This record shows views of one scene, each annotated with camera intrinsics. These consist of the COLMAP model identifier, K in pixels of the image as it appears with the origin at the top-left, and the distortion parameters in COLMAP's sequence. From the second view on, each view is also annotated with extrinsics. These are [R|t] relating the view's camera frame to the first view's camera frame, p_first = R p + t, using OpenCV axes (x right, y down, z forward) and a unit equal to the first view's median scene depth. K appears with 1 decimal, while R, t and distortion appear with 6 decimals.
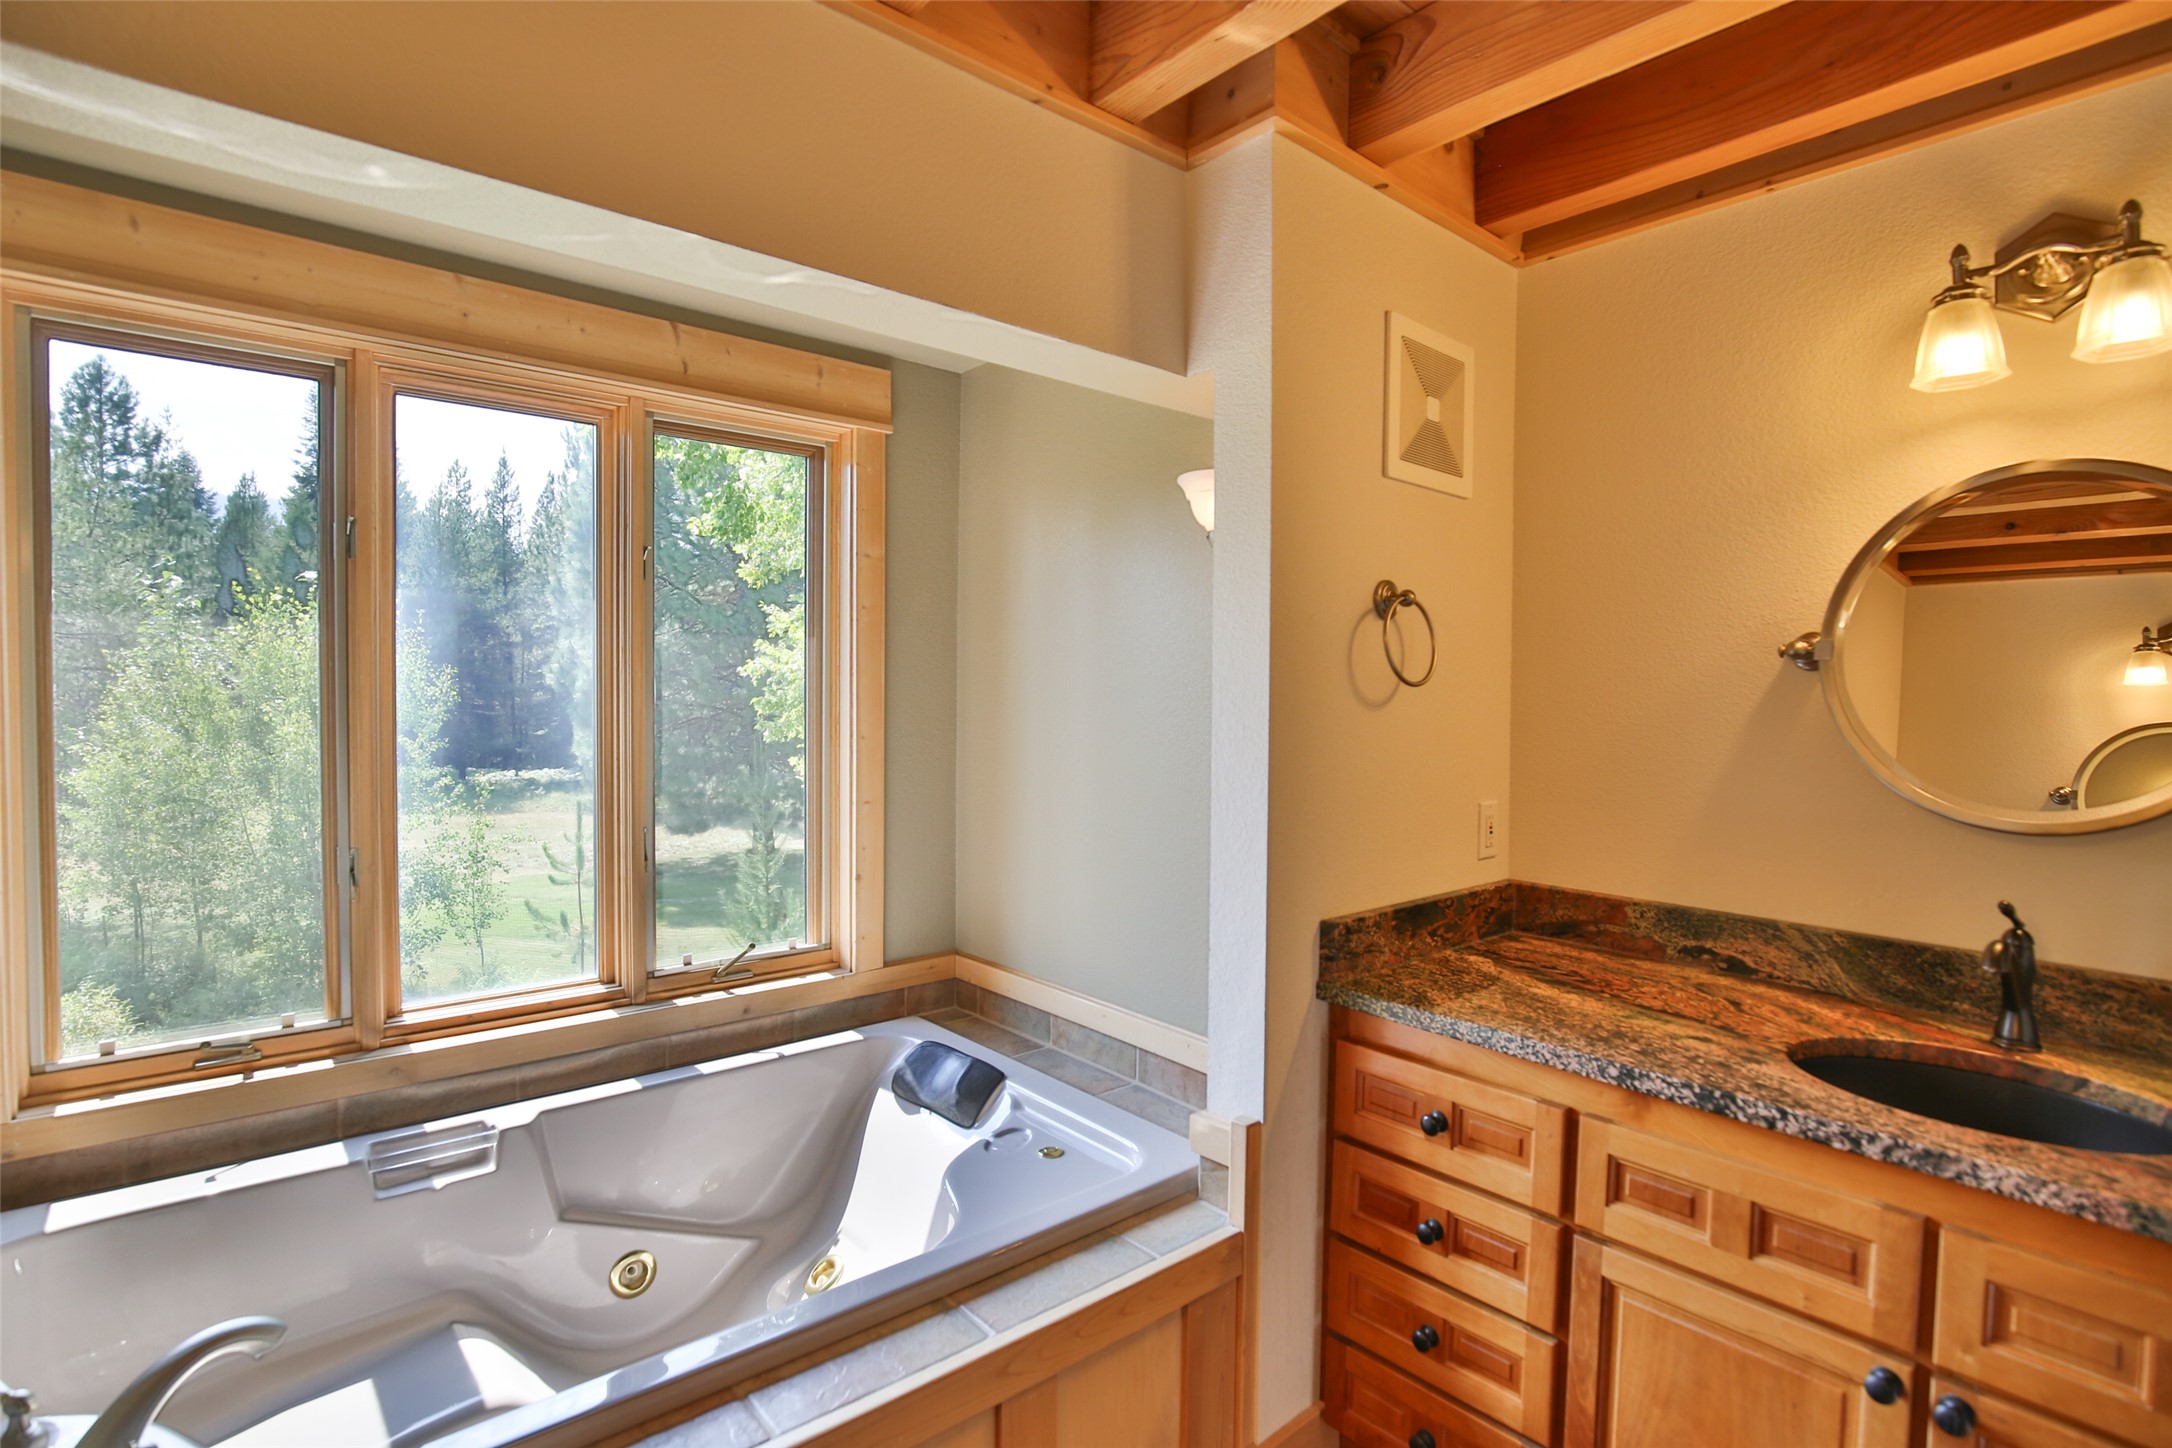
lens RADIAL K [[1055.2, 0, 1091.7], [0, 1055.2, 722.9], [0, 0, 1]] dist [-0.032795, 0.006428]
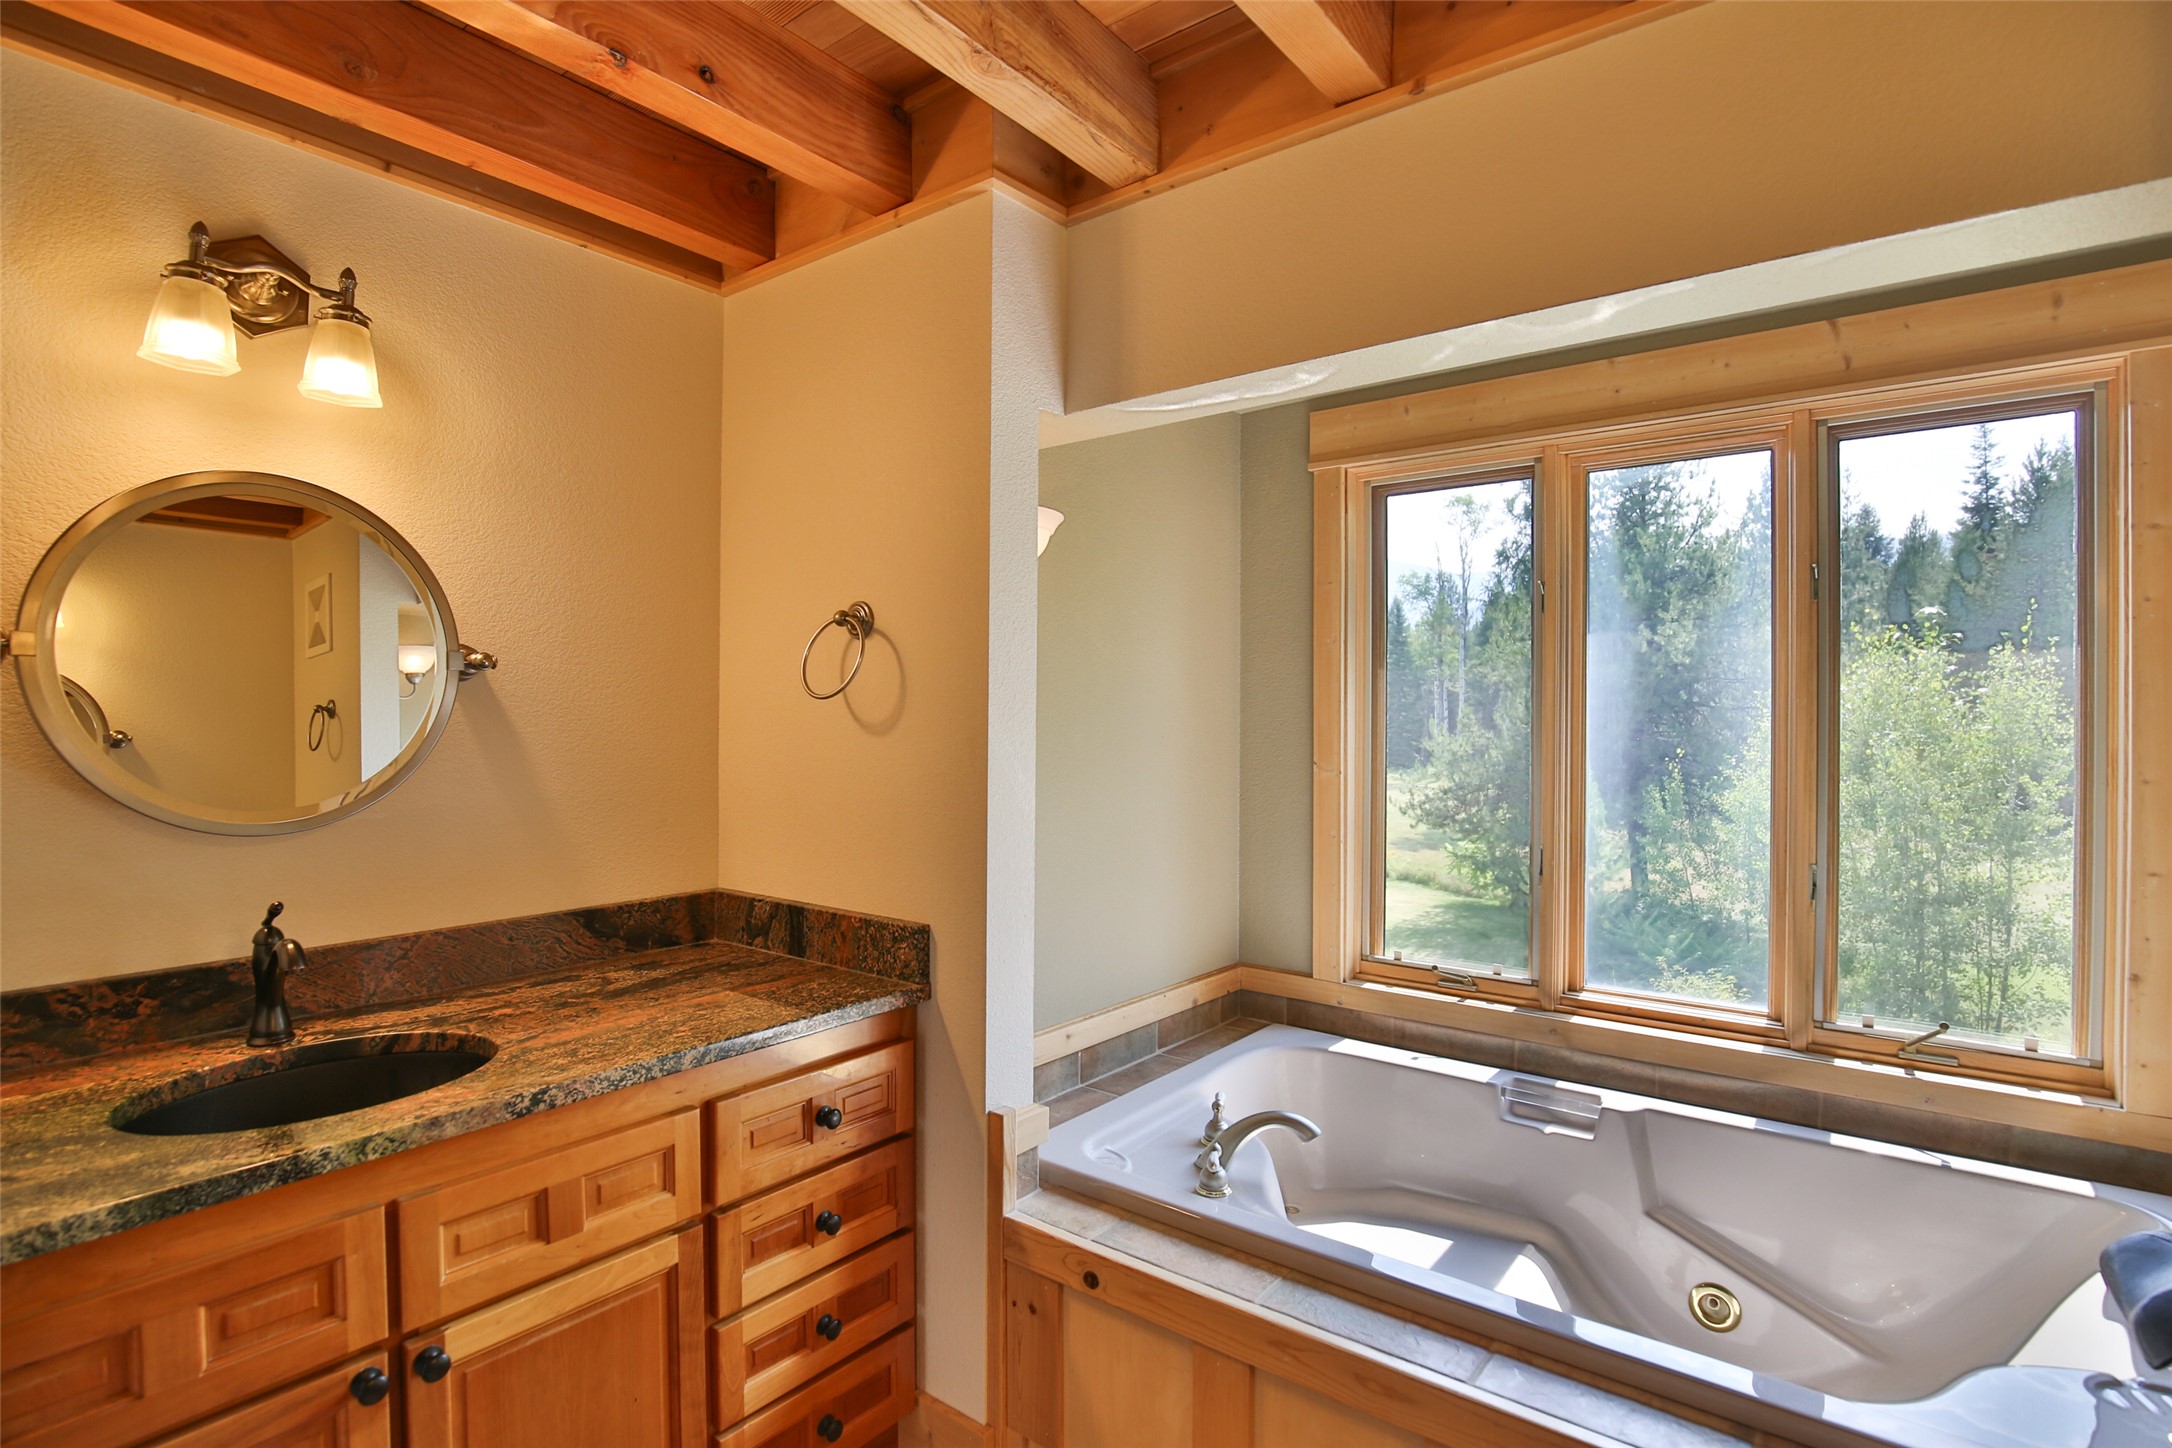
lens RADIAL K [[1055.2, 0, 1091.7], [0, 1055.2, 722.9], [0, 0, 1]] dist [-0.032795, 0.006428]
pose [[0.201888, -0.003605, -0.979402, 0.711436], [-0.032052, 0.999433, -0.010286, 0.008318], [0.978884, 0.033469, 0.201658, 0.362933]]
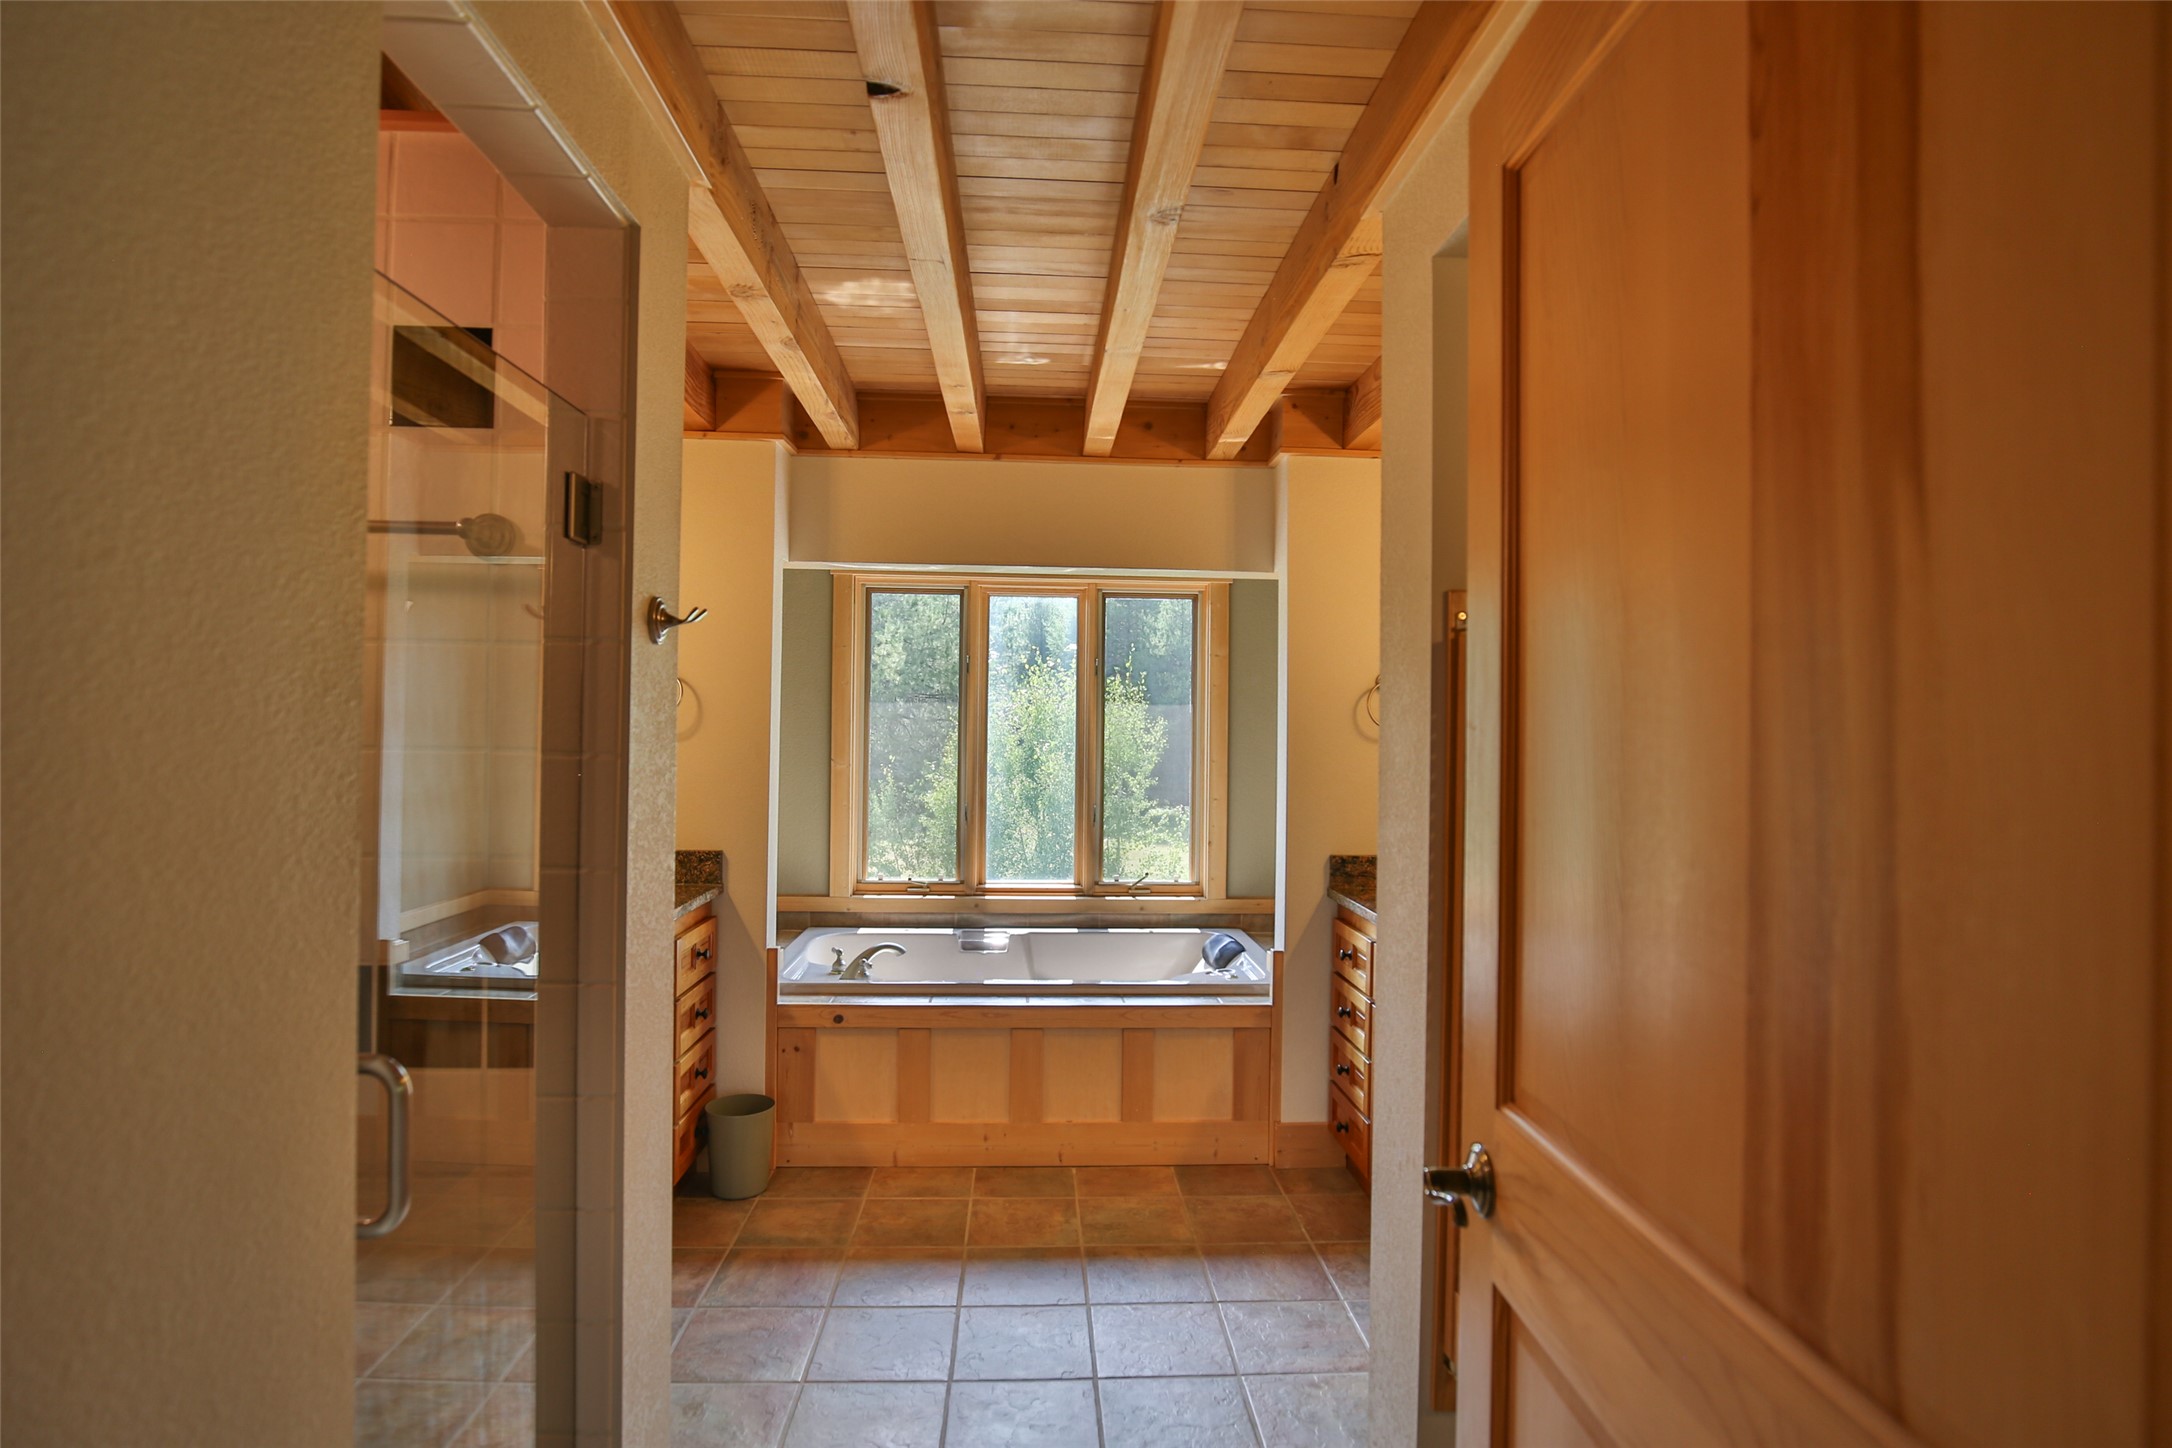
lens RADIAL K [[1133.7, 0, 1091.2], [0, 1133.7, 723.1], [0, 0, 1]] dist [-0.024852, 0.000899]
pose [[0.795027, -0.003835, -0.606562, 1.662733], [-0.024183, 0.998985, -0.038013, 0.061090], [0.606092, 0.044889, 0.794127, -1.316948]]
